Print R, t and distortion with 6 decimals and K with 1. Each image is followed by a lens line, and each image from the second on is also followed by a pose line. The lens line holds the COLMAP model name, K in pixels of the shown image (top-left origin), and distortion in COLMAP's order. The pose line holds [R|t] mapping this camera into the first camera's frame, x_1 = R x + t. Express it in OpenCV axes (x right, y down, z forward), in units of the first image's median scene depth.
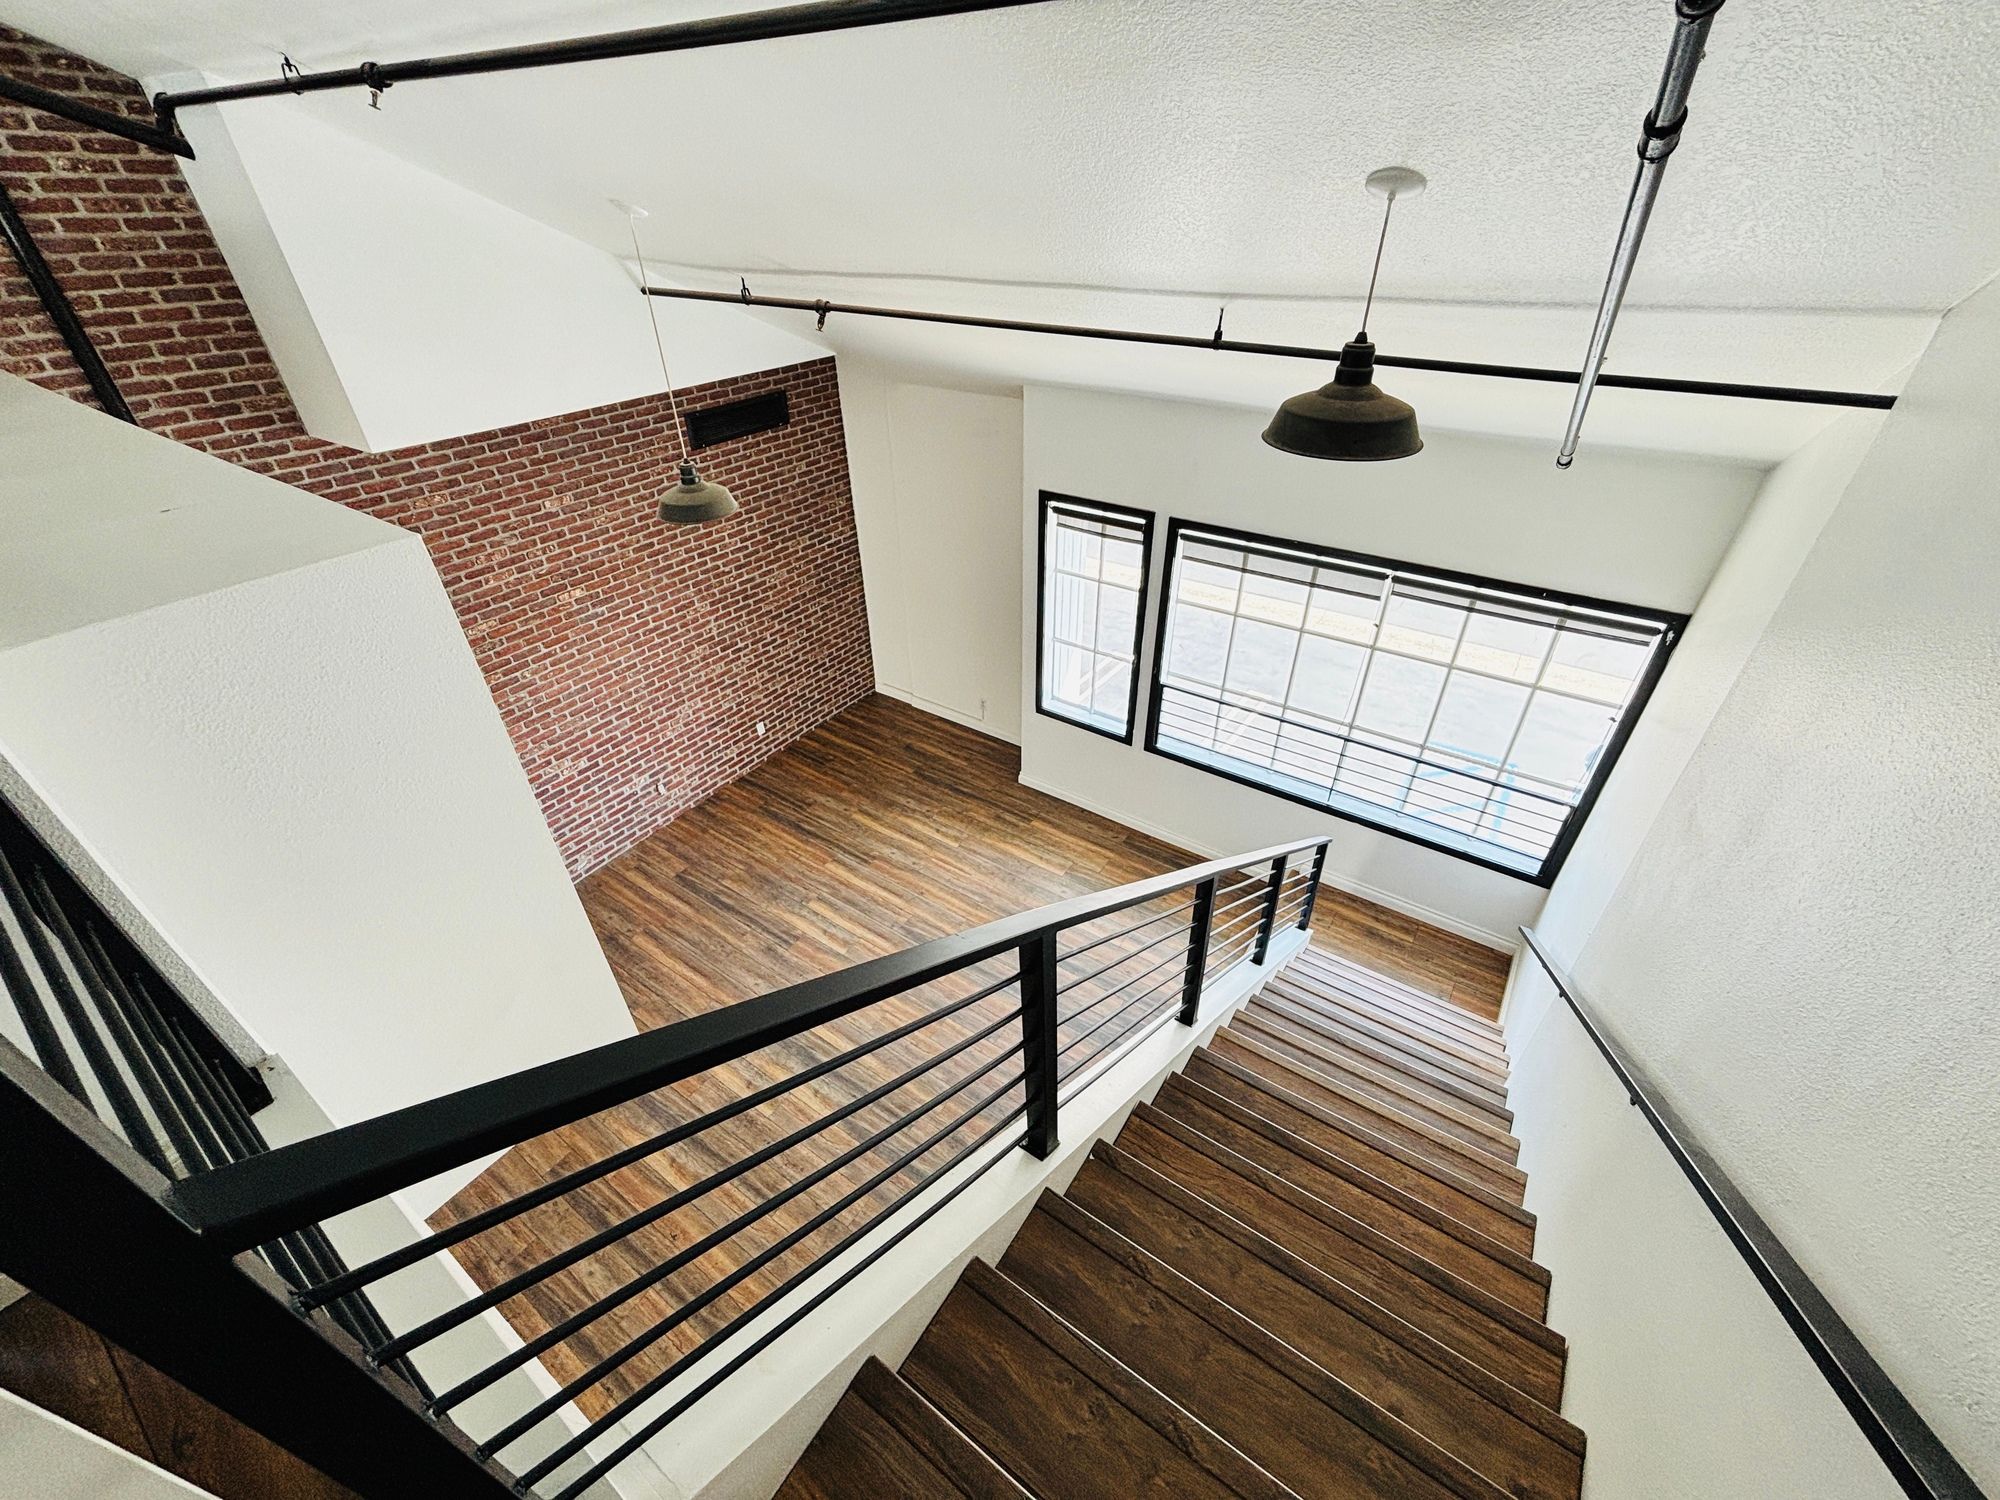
lens RADIAL K [[812.2, 0, 1002.4], [0, 812.2, 754.5], [0, 0, 1]] dist [-0.000675, 0.000780]
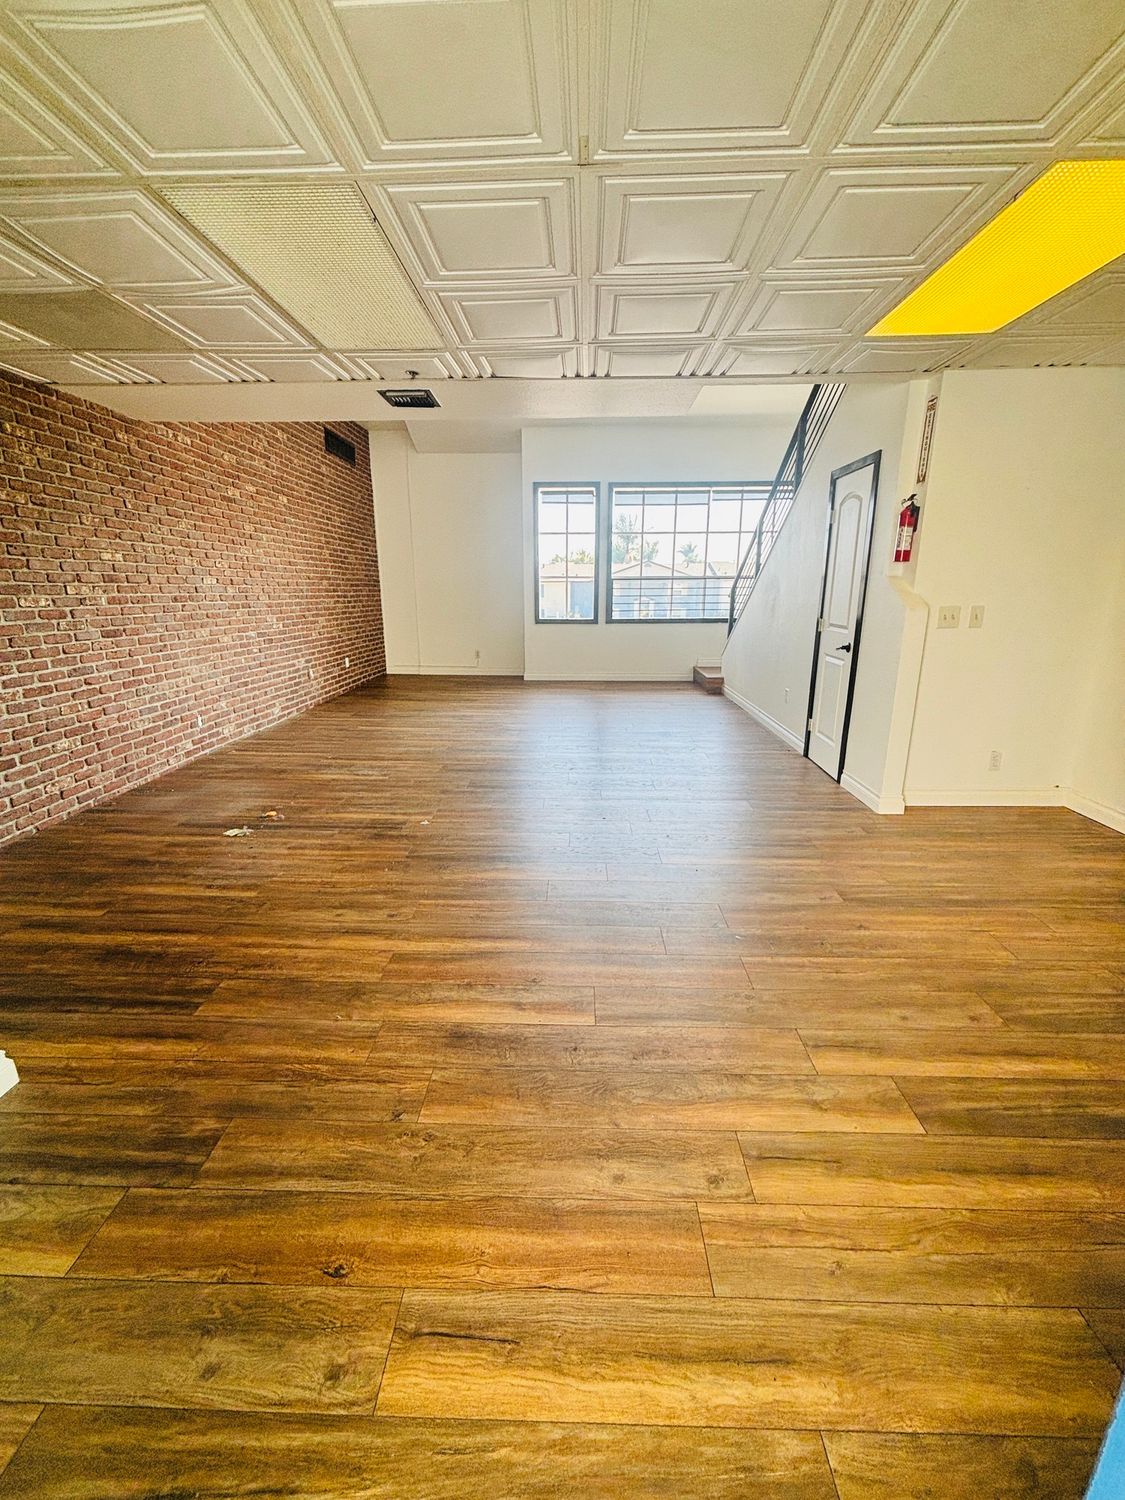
lens RADIAL K [[609.1, 0, 563.0], [0, 609.1, 744.6], [0, 0, 1]] dist [-0.000675, 0.000780]
pose [[0.838924, -0.124248, 0.529877, -0.665081], [0.304107, 0.914441, -0.267053, 0.581479], [-0.451360, 0.385176, 0.804931, 0.059767]]
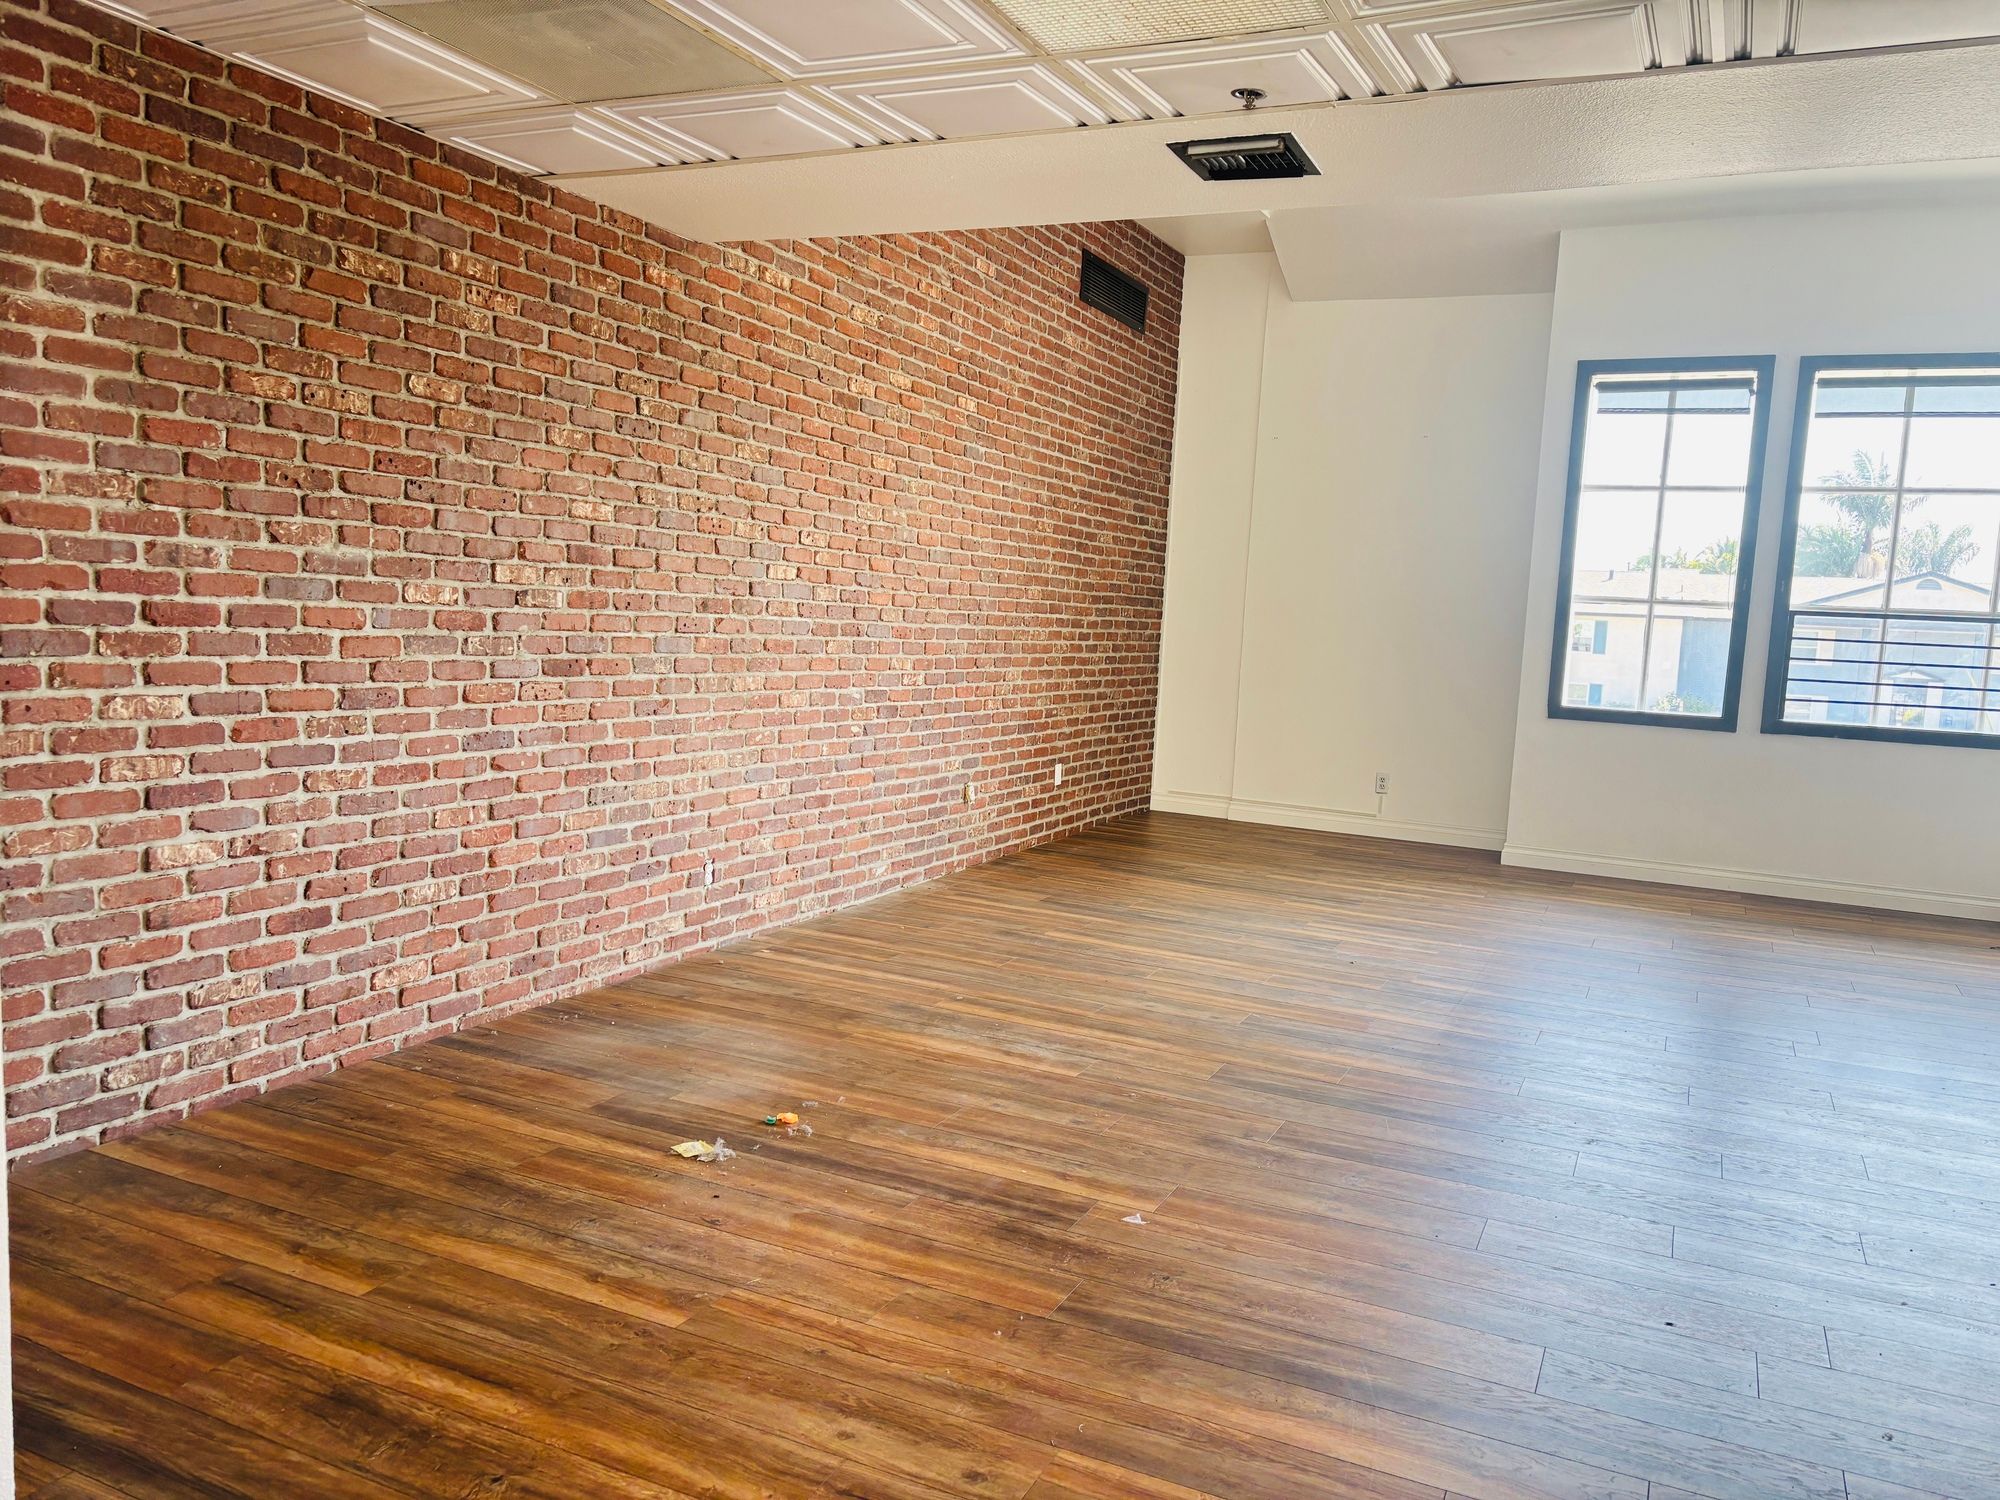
lens RADIAL K [[1499.6, 0, 1006.3], [0, 1499.6, 751.8], [0, 0, 1]] dist [0.048207, -0.035420]
pose [[0.984313, 0.046039, 0.170316, -0.620932], [0.042703, 0.874480, -0.483179, 0.565767], [-0.171183, 0.482872, 0.858796, 0.085870]]
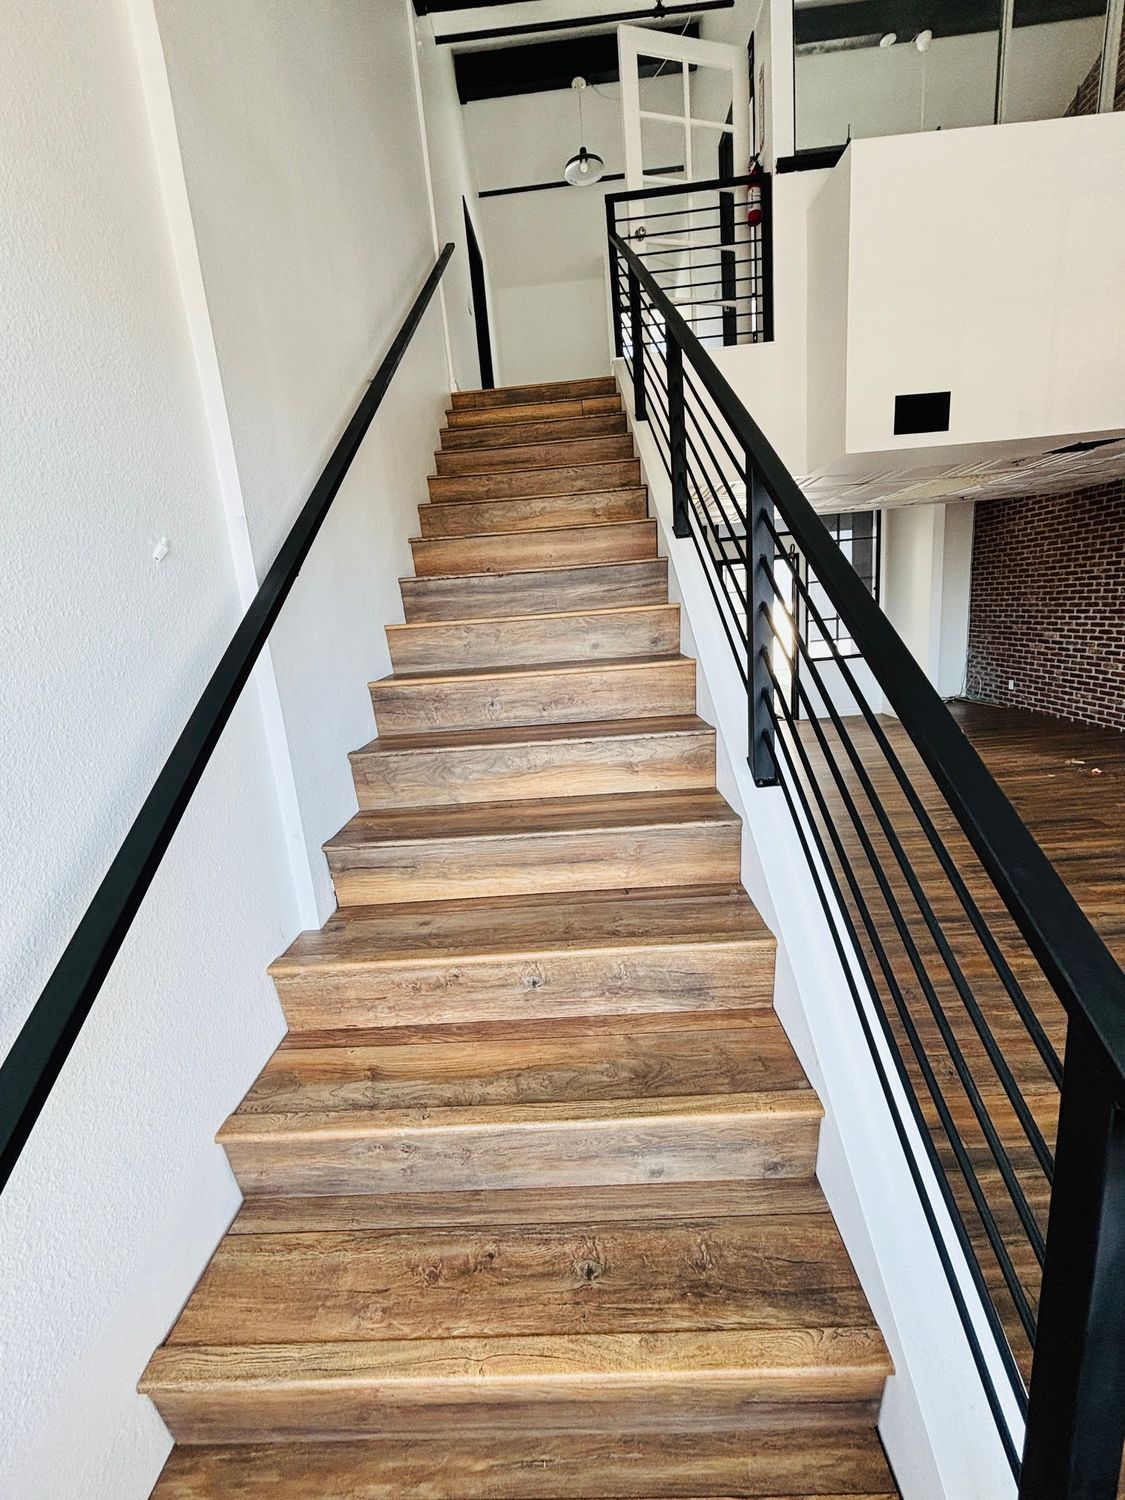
lens RADIAL K [[609.1, 0, 558.2], [0, 609.1, 743.8], [0, 0, 1]] dist [-0.000675, 0.000780]
pose [[-0.831244, 0.203794, -0.517205, 0.394029], [-0.235124, 0.714177, 0.659294, 0.015369], [0.503736, 0.669641, -0.545738, 0.739073]]
